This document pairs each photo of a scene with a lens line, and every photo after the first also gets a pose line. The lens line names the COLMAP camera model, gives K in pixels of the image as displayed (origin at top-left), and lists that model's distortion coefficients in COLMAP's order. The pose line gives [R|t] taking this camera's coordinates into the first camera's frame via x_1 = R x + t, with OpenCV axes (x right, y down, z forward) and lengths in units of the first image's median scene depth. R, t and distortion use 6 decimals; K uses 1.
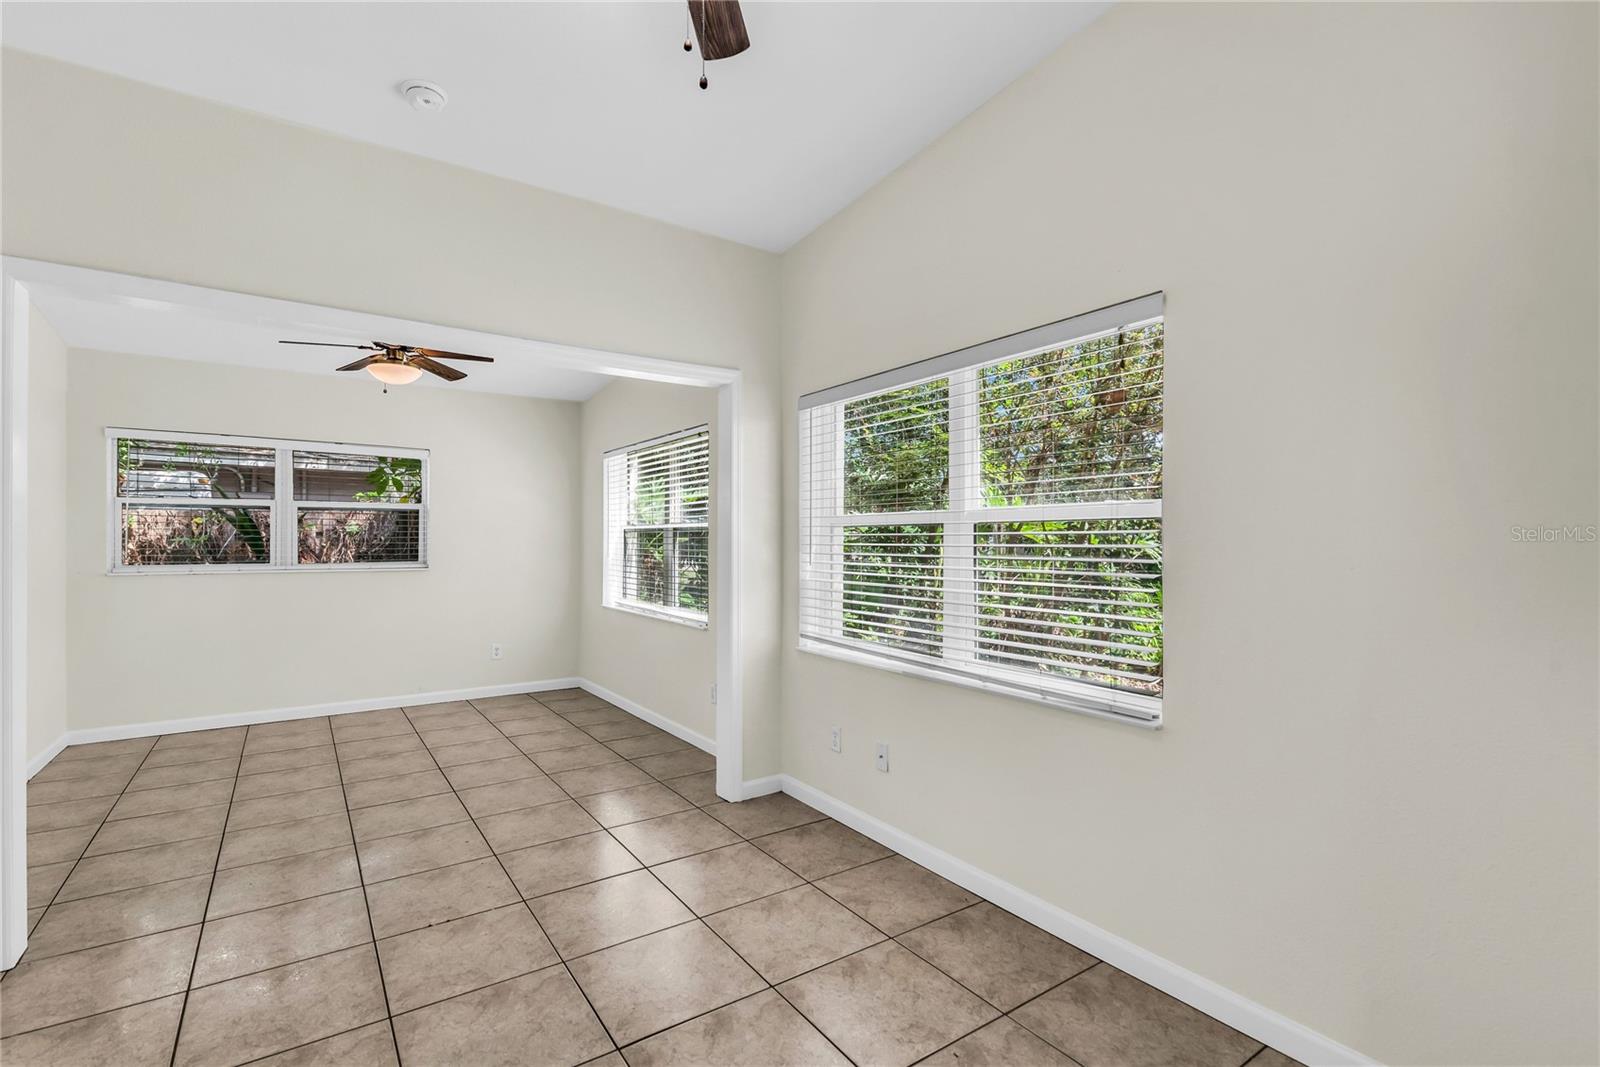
lens RADIAL K [[729.8, 0, 800.3], [0, 729.8, 553.8], [0, 0, 1]] dist [0.031252, -0.012731]
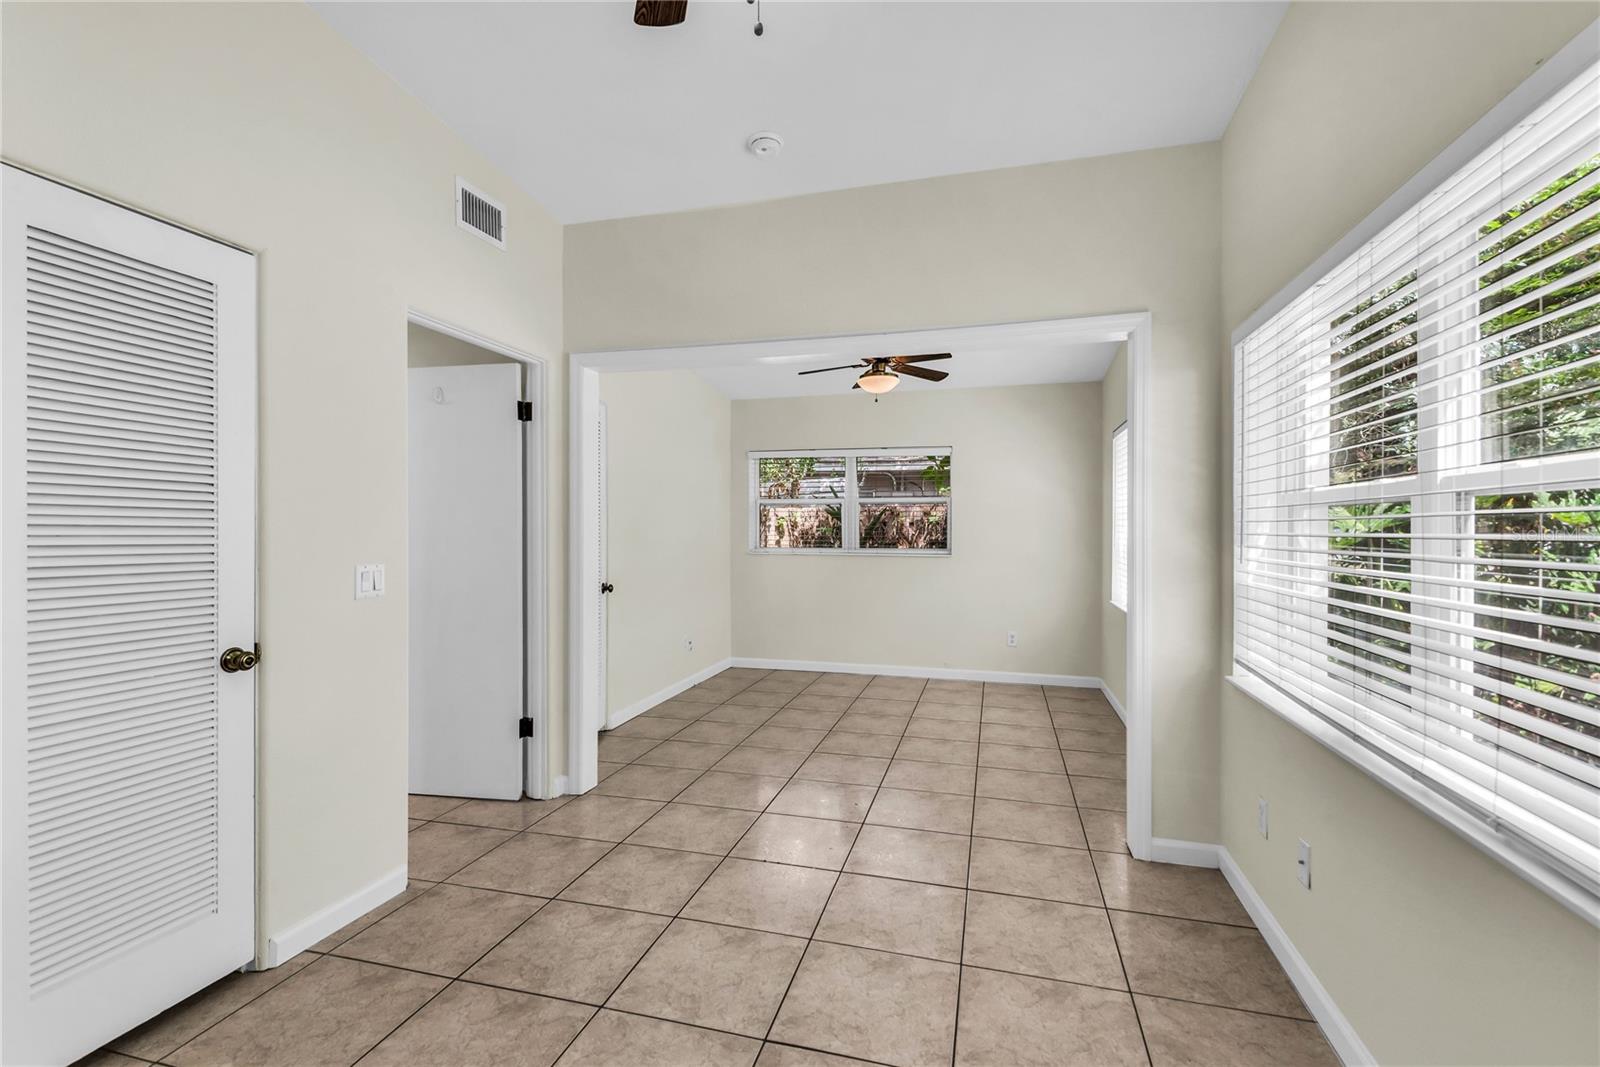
lens RADIAL K [[729.8, 0, 798.1], [0, 729.8, 531.9], [0, 0, 1]] dist [0.031252, -0.012731]
pose [[0.647898, 0.003318, -0.761720, 0.217003], [-0.016249, 0.999823, -0.009466, 0.000238], [0.761554, 0.018510, 0.647837, 0.157203]]
